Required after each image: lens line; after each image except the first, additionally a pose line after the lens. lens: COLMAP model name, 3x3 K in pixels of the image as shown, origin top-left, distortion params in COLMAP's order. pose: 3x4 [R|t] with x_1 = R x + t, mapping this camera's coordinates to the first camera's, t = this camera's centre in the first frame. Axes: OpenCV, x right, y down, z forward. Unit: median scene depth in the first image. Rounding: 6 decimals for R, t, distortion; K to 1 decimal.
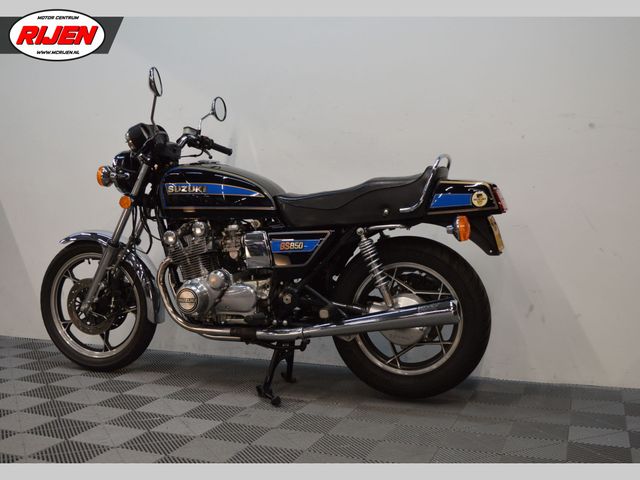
lens RADIAL K [[661.1, 0, 320.0], [0, 661.1, 240.0], [0, 0, 1]] dist [0.005689, -0.002293]
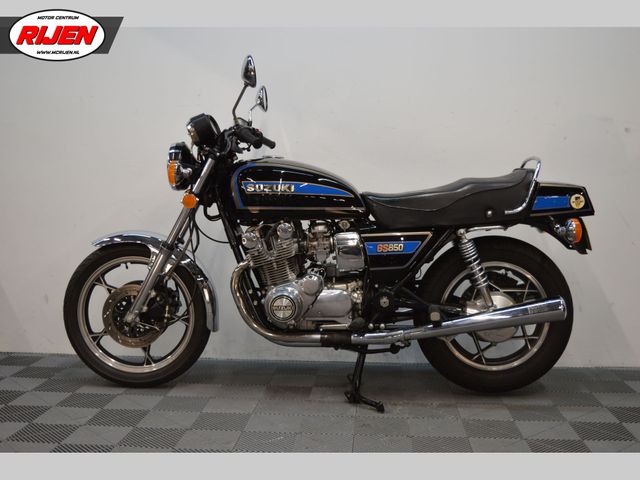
lens RADIAL K [[690.5, 0, 320.0], [0, 690.5, 240.0], [0, 0, 1]] dist [-0.007875, 0.008826]
pose [[0.963101, -0.017544, 0.268567, -0.400120], [0.008957, 0.999410, 0.033162, -0.035886], [-0.268990, -0.029533, 0.962690, 0.041239]]
